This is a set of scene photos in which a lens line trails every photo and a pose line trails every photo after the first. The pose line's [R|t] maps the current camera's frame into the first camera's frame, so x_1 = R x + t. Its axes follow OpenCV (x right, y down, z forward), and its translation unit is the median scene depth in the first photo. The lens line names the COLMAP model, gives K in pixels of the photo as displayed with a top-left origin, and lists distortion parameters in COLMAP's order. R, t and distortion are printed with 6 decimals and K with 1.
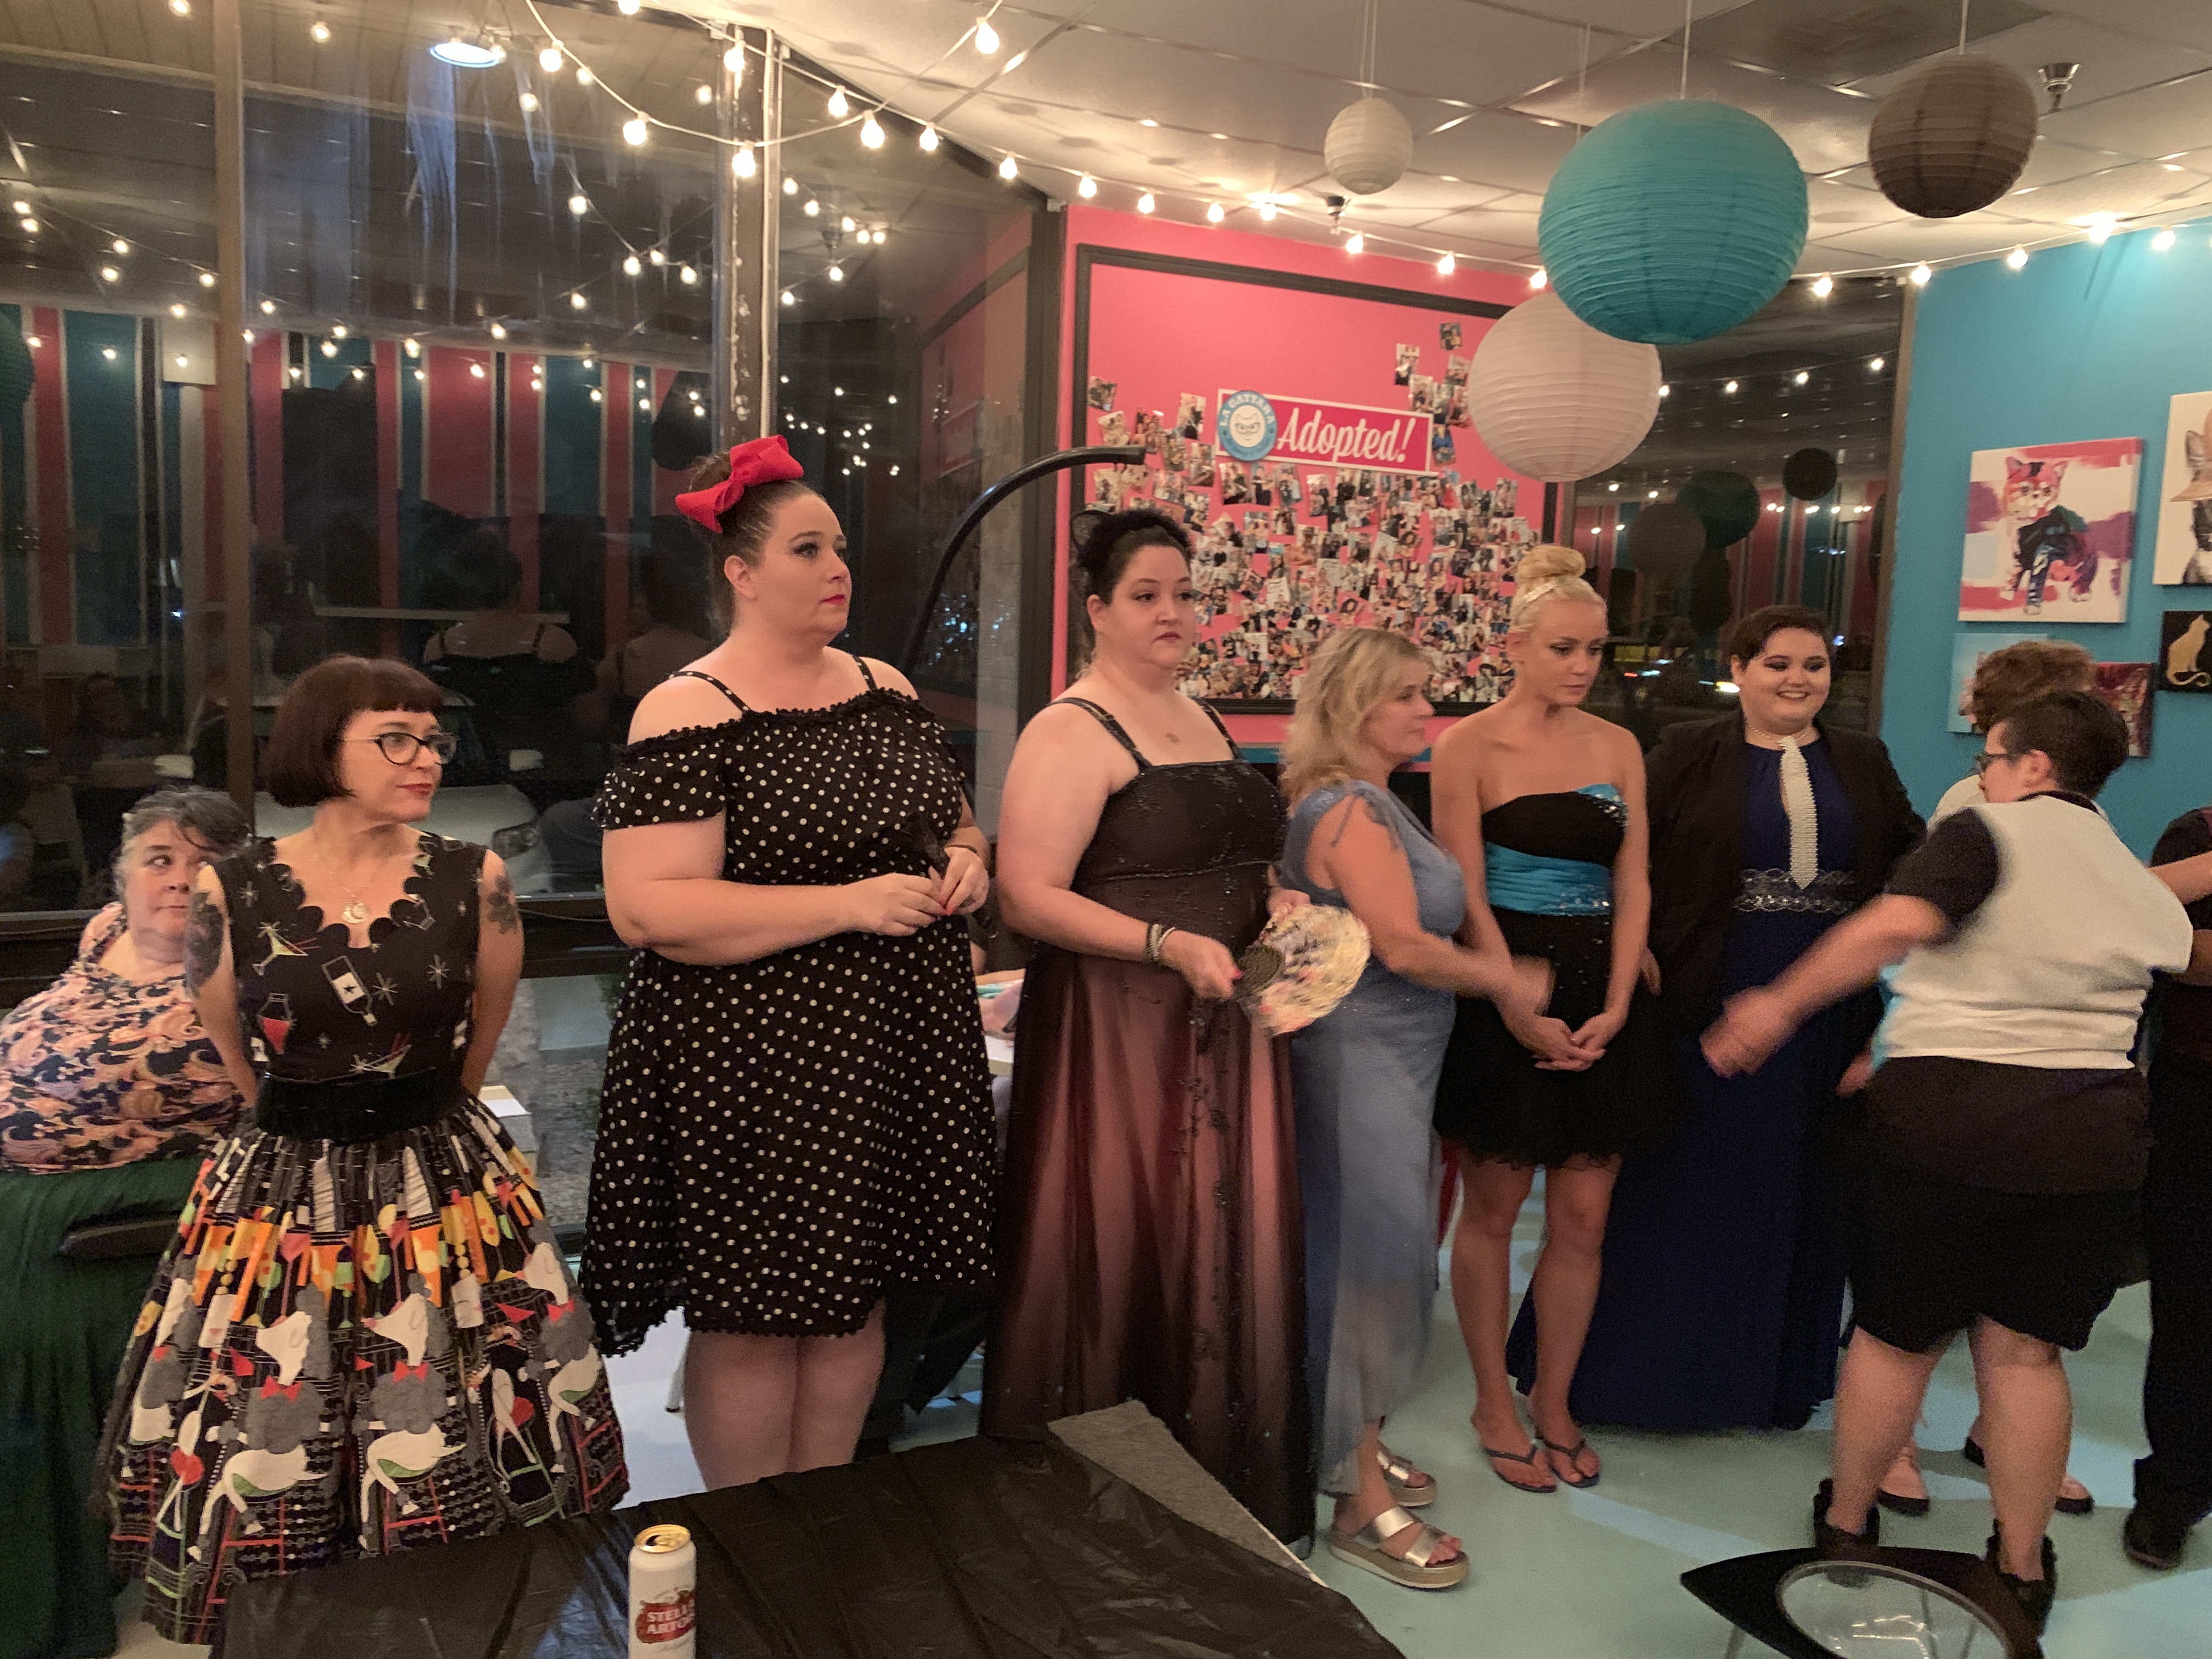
lens RADIAL K [[1836.8, 0, 1077.3], [0, 1836.8, 859.5], [0, 0, 1]] dist [0.013605, 0.055275]
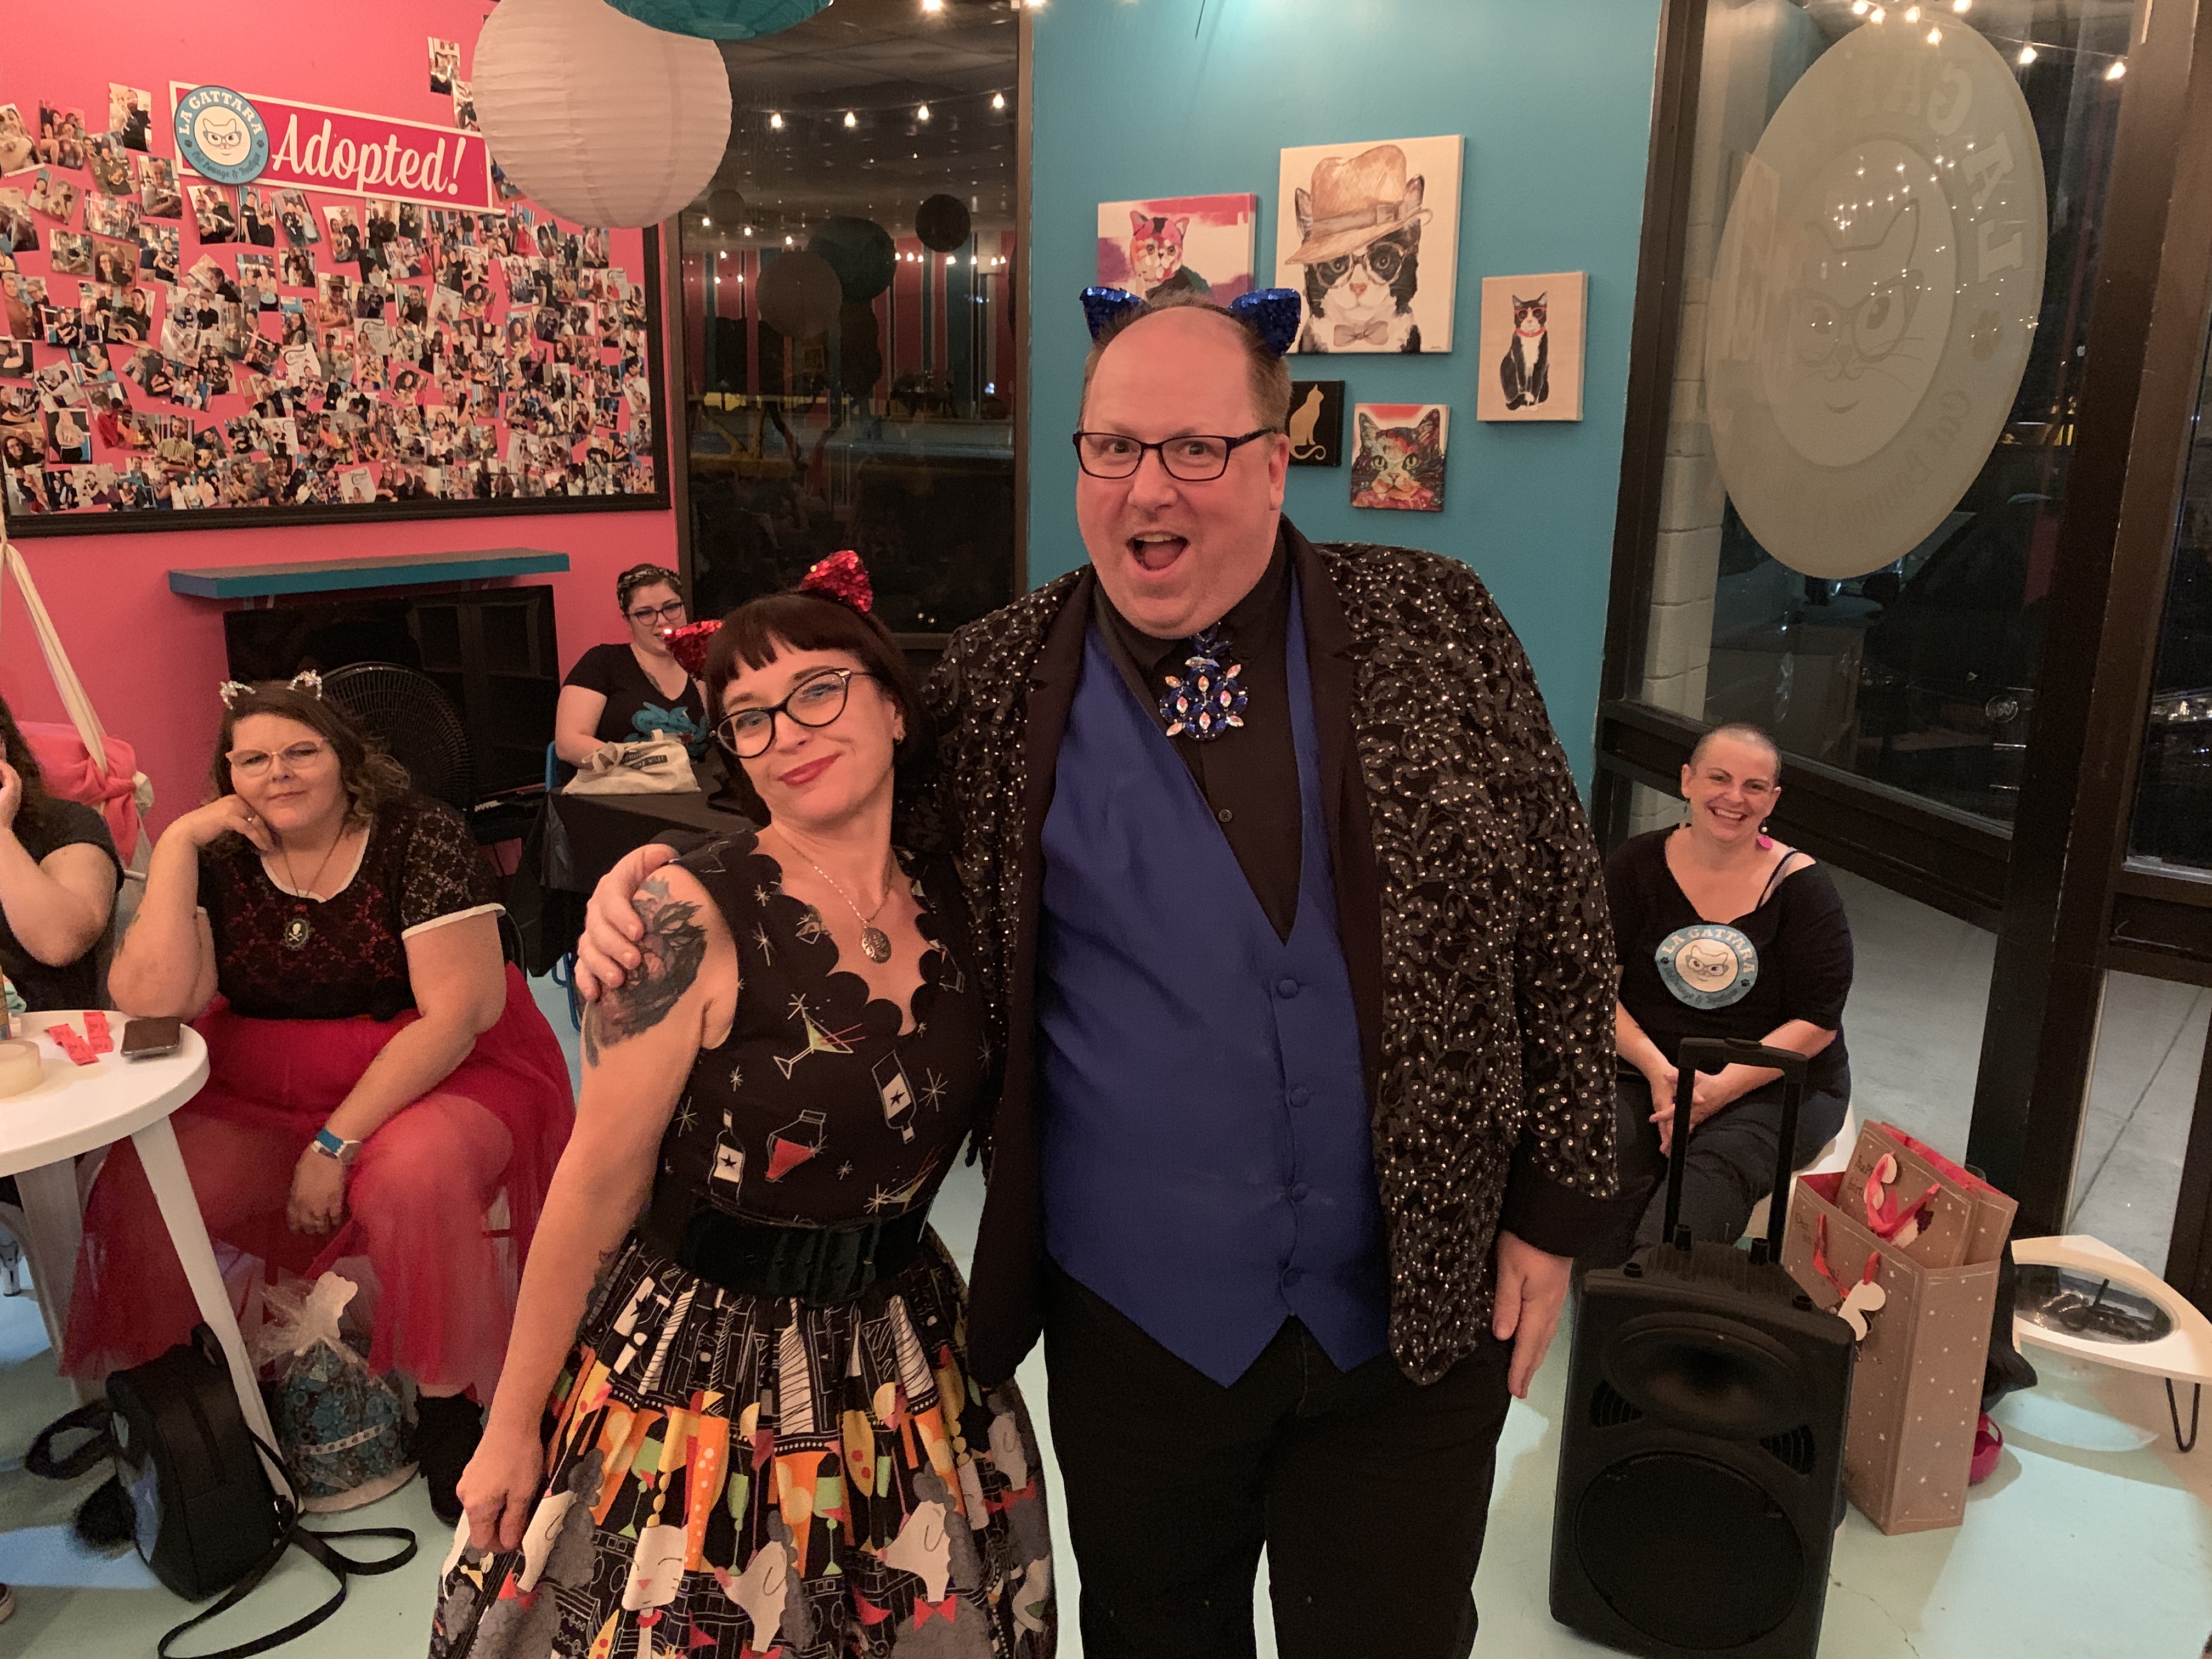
lens RADIAL K [[1836.8, 0, 1107.6], [0, 1836.8, 807.9], [0, 0, 1]] dist [0.013605, 0.055275]
pose [[0.900677, -0.113842, 0.419310, 0.065996], [0.068782, 0.990253, 0.121109, -0.031370], [-0.429011, -0.080239, 0.899729, 0.141637]]
